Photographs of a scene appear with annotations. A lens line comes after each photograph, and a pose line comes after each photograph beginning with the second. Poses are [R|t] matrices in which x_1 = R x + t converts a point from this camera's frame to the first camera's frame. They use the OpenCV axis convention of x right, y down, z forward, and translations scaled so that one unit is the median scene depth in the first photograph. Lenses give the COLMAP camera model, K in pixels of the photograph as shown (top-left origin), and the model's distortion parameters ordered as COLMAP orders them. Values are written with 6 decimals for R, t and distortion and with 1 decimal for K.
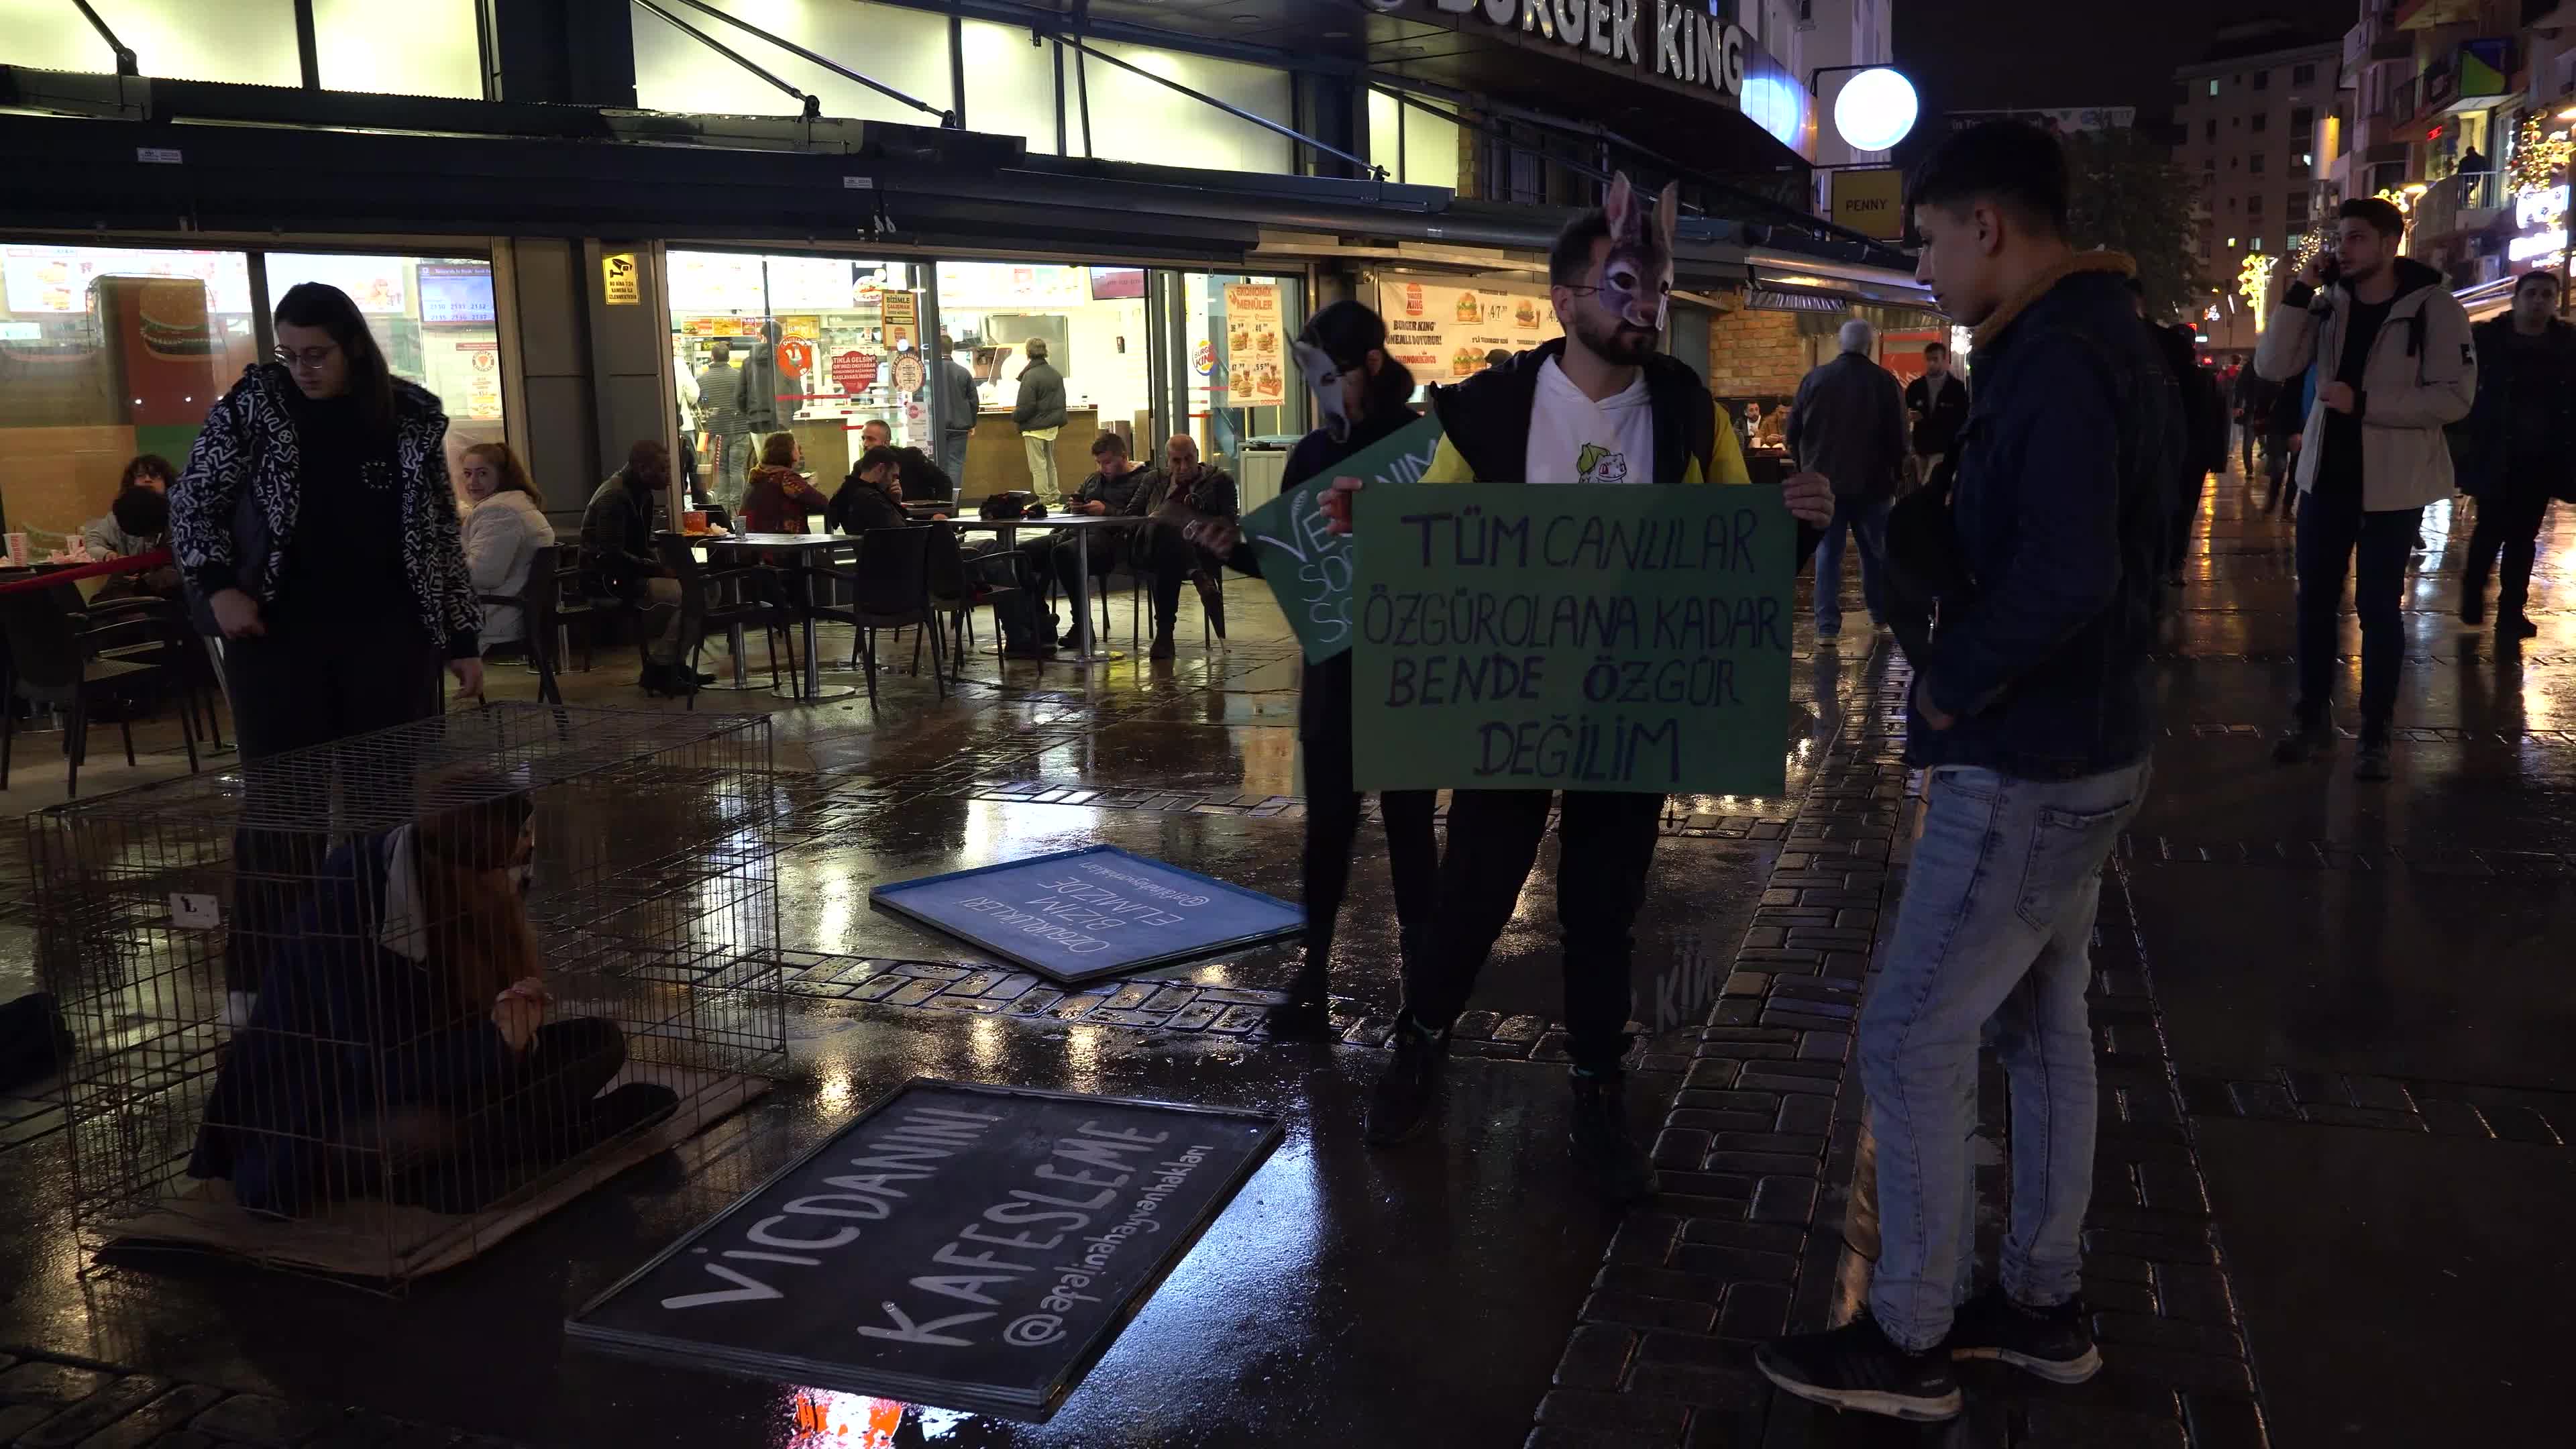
lens RADIAL K [[2008.2, 0, 1288.0], [0, 2008.2, 724.5], [0, 0, 1]] dist [-0.043752, 0.074628]
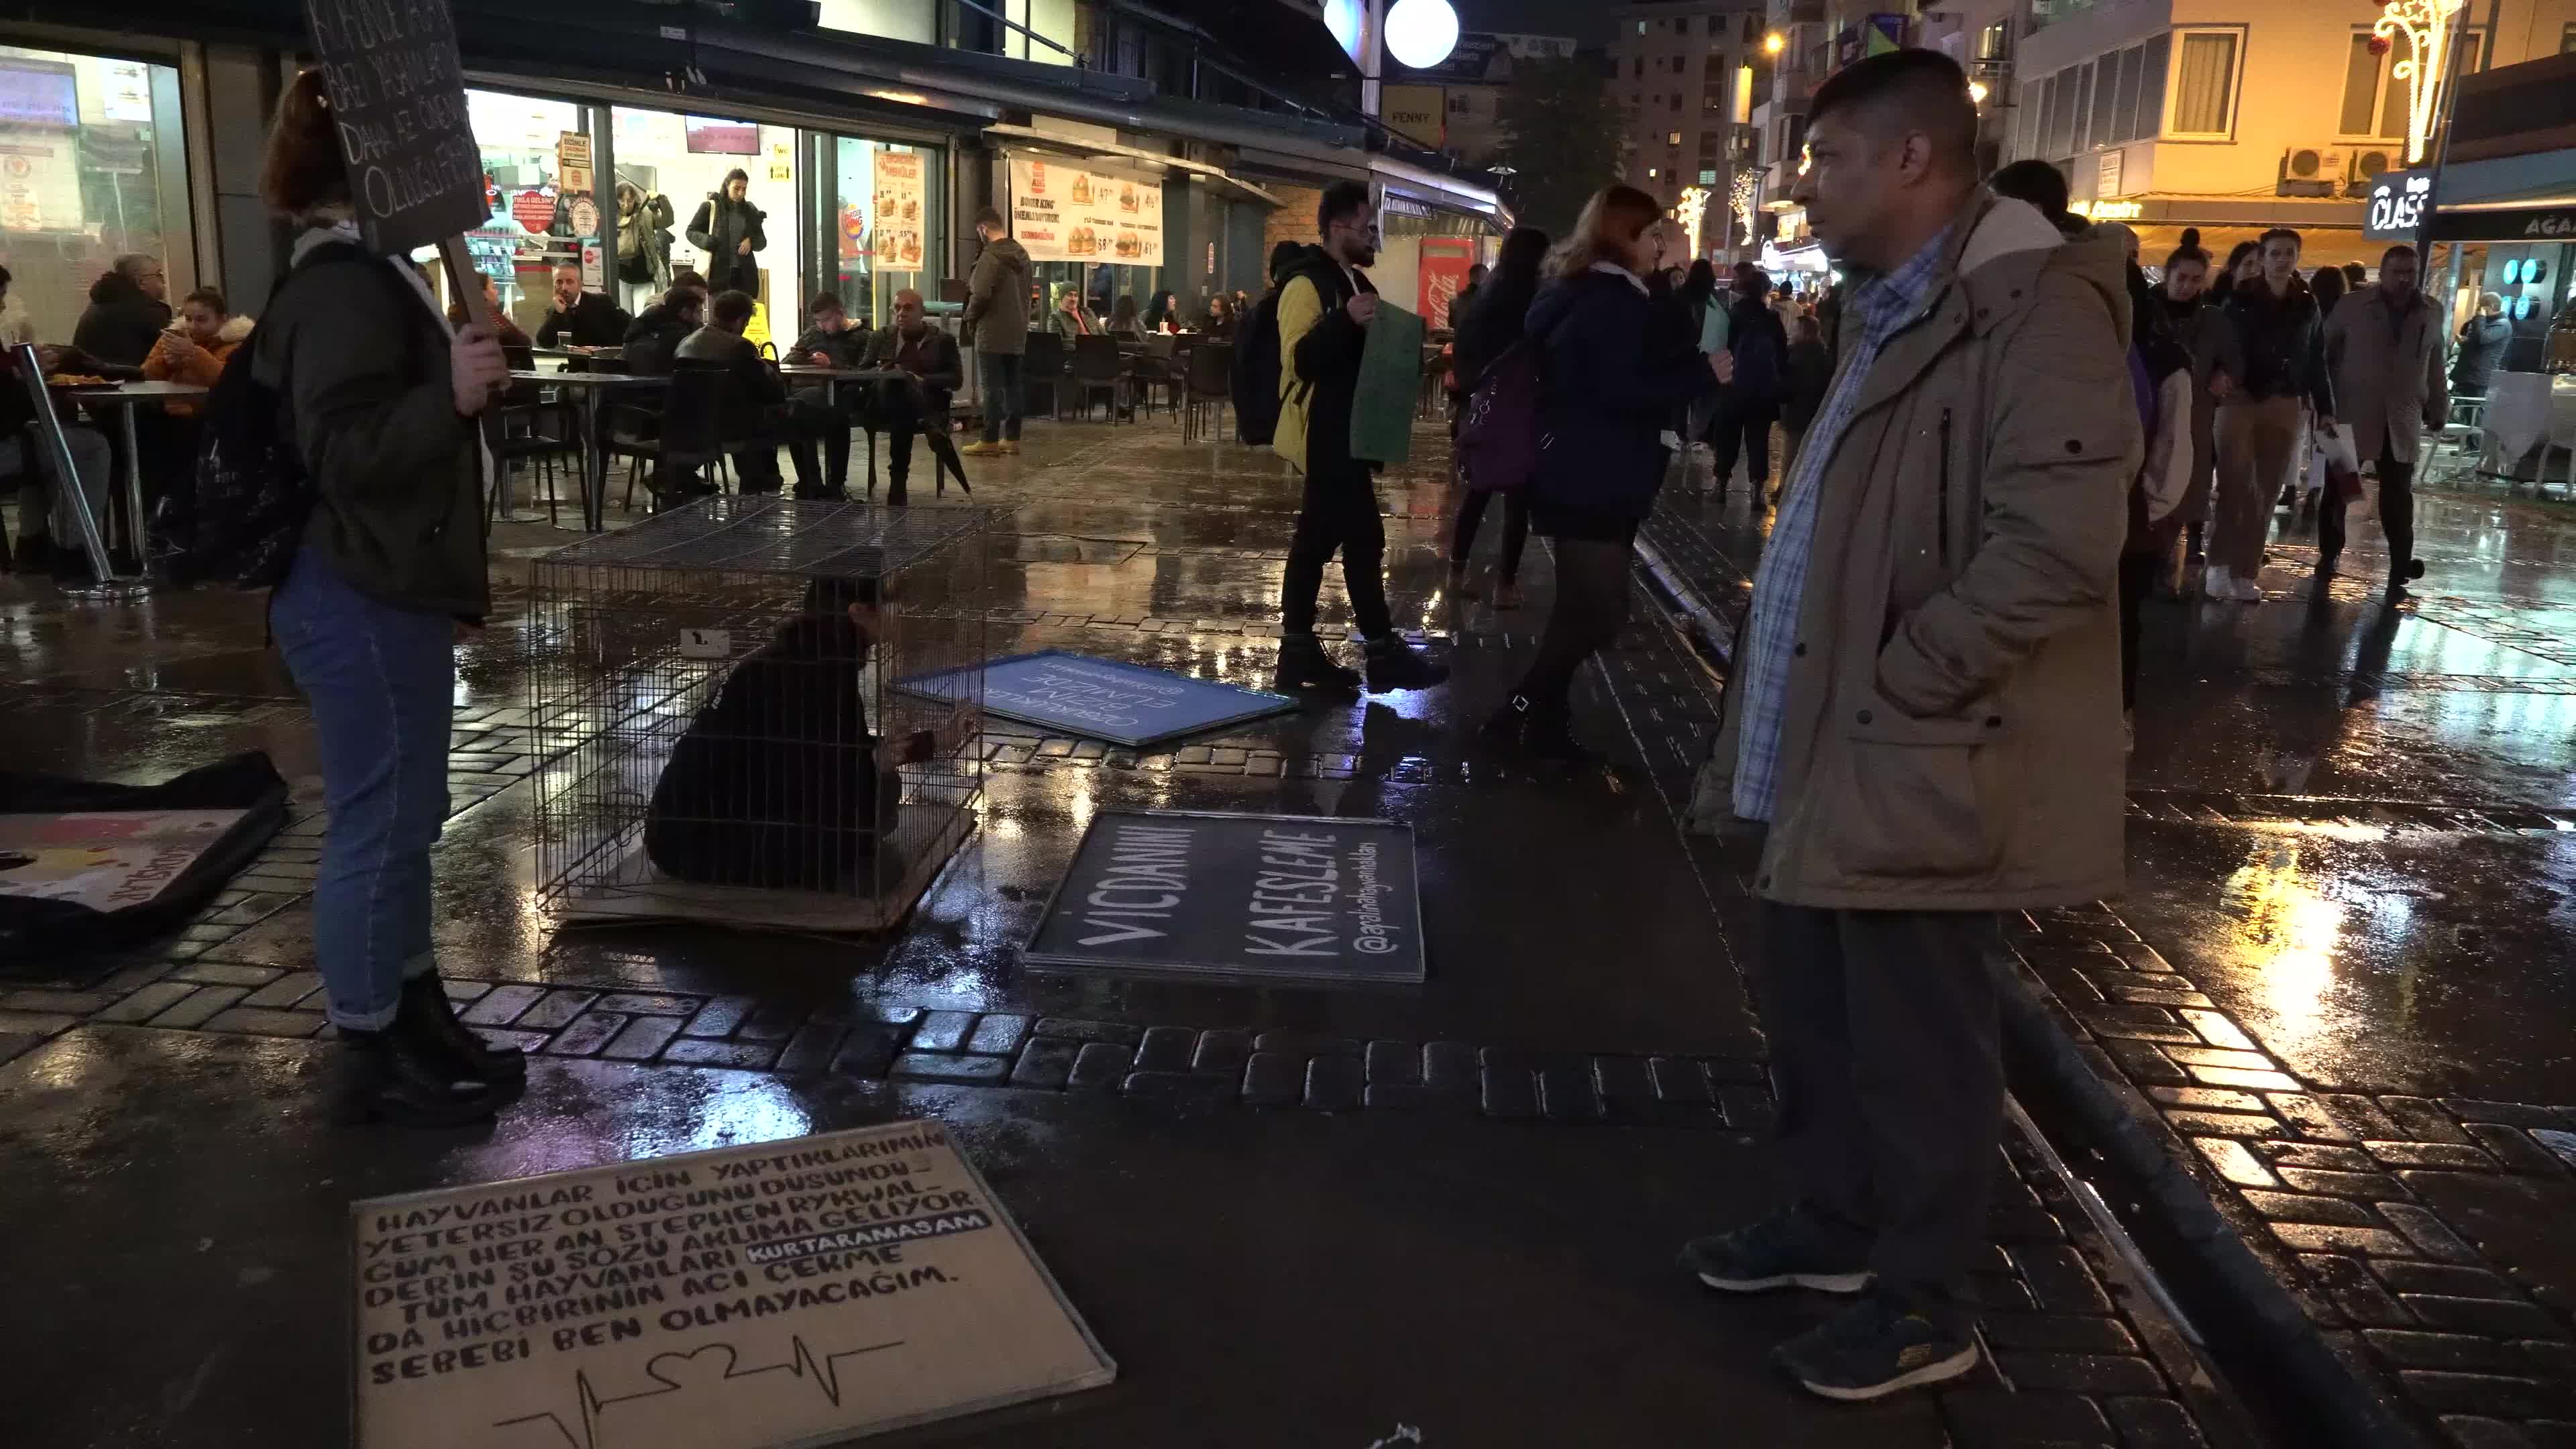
lens RADIAL K [[2008.2, 0, 1288.0], [0, 2008.2, 724.5], [0, 0, 1]] dist [-0.043752, 0.074628]
pose [[0.960632, 0.000333, 0.277823, -0.111053], [-0.016238, 0.998357, 0.054950, 0.014654], [-0.277348, -0.057298, 0.959059, -0.059805]]
